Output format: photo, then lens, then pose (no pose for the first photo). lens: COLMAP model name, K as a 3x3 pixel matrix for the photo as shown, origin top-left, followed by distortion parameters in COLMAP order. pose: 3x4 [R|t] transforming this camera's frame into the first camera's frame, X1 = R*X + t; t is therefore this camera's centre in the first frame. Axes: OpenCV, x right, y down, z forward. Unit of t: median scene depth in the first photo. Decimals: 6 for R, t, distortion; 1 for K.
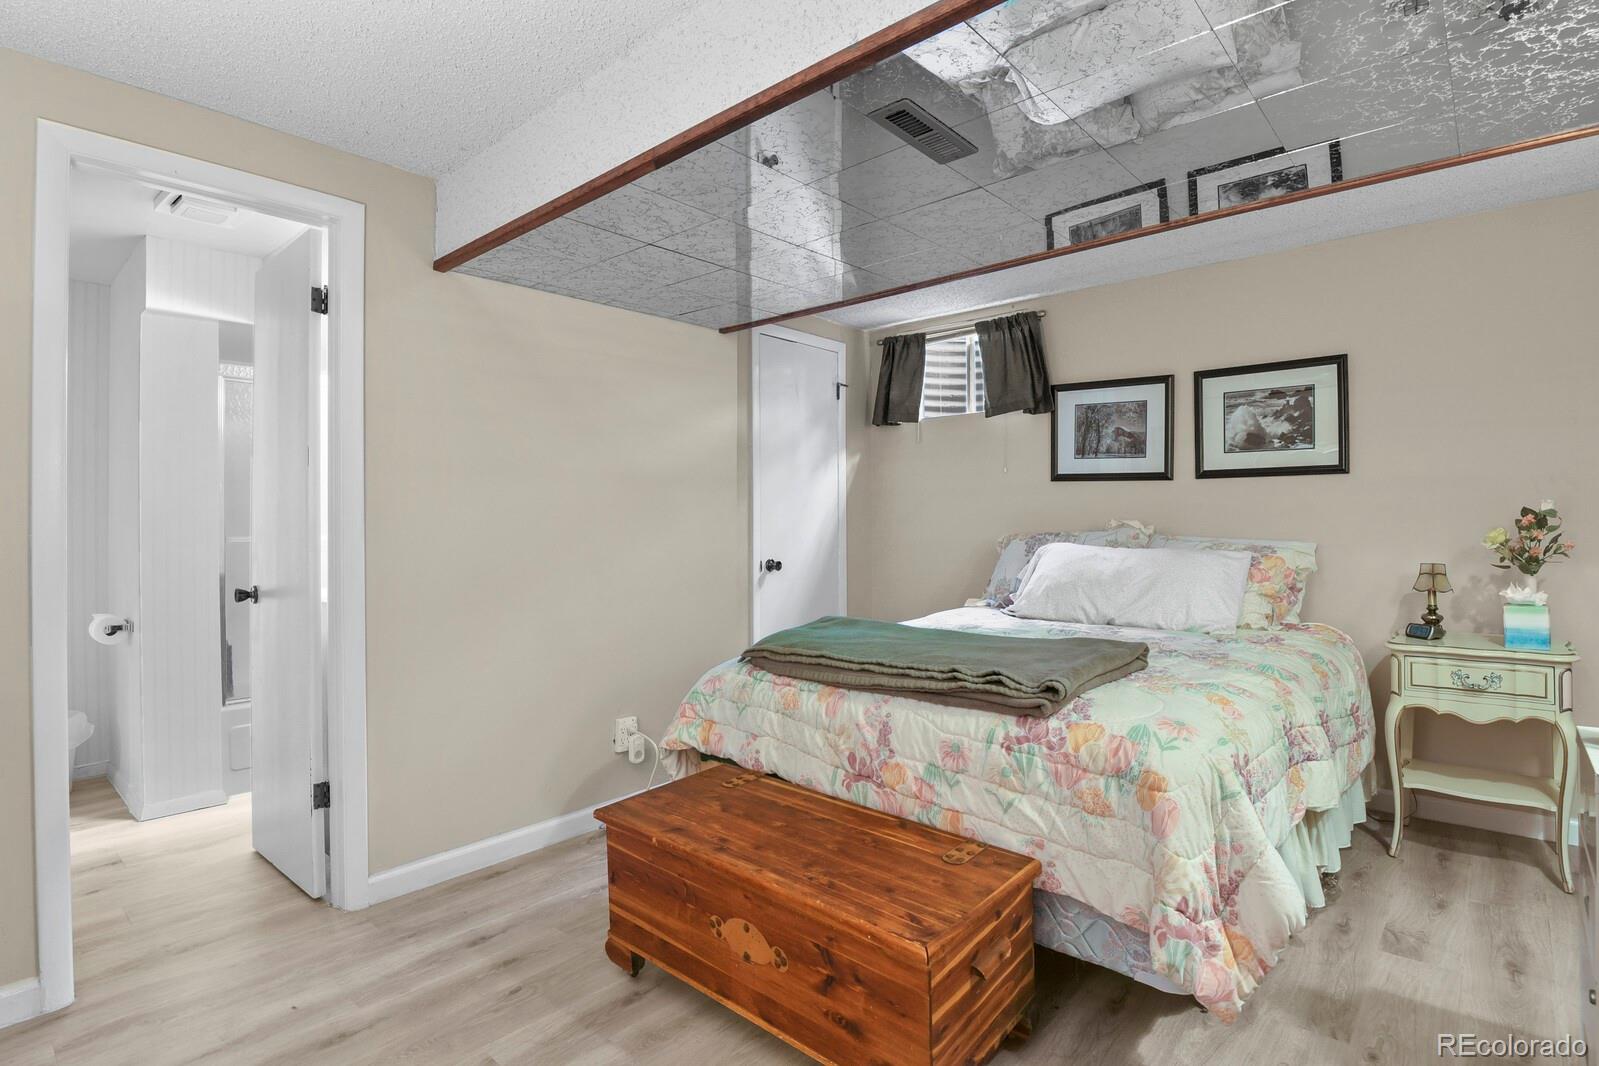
lens RADIAL K [[798.7, 0, 808.6], [0, 798.7, 520.9], [0, 0, 1]] dist [-0.028538, -0.000131]
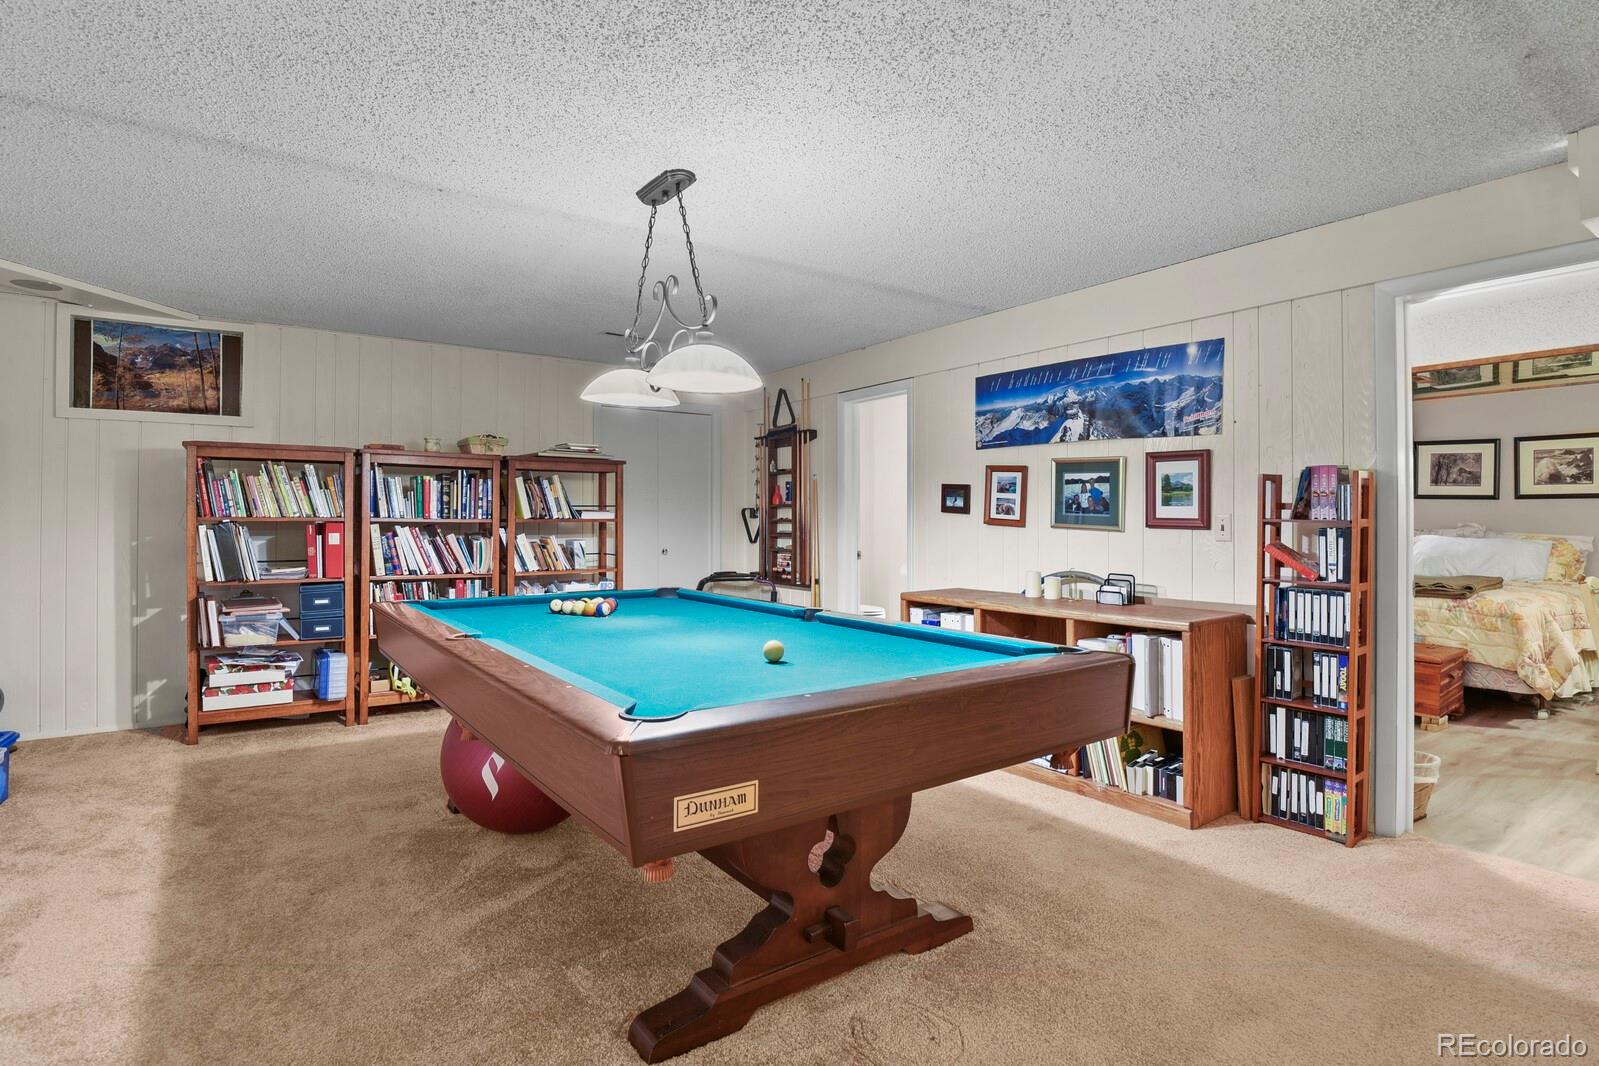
lens RADIAL K [[798.7, 0, 808.6], [0, 798.7, 520.9], [0, 0, 1]] dist [-0.028538, -0.000131]
pose [[0.971428, 0.005099, -0.237280, -0.665224], [-0.003934, 0.999978, 0.005384, -0.008598], [0.237303, -0.004297, 0.971426, -1.122600]]
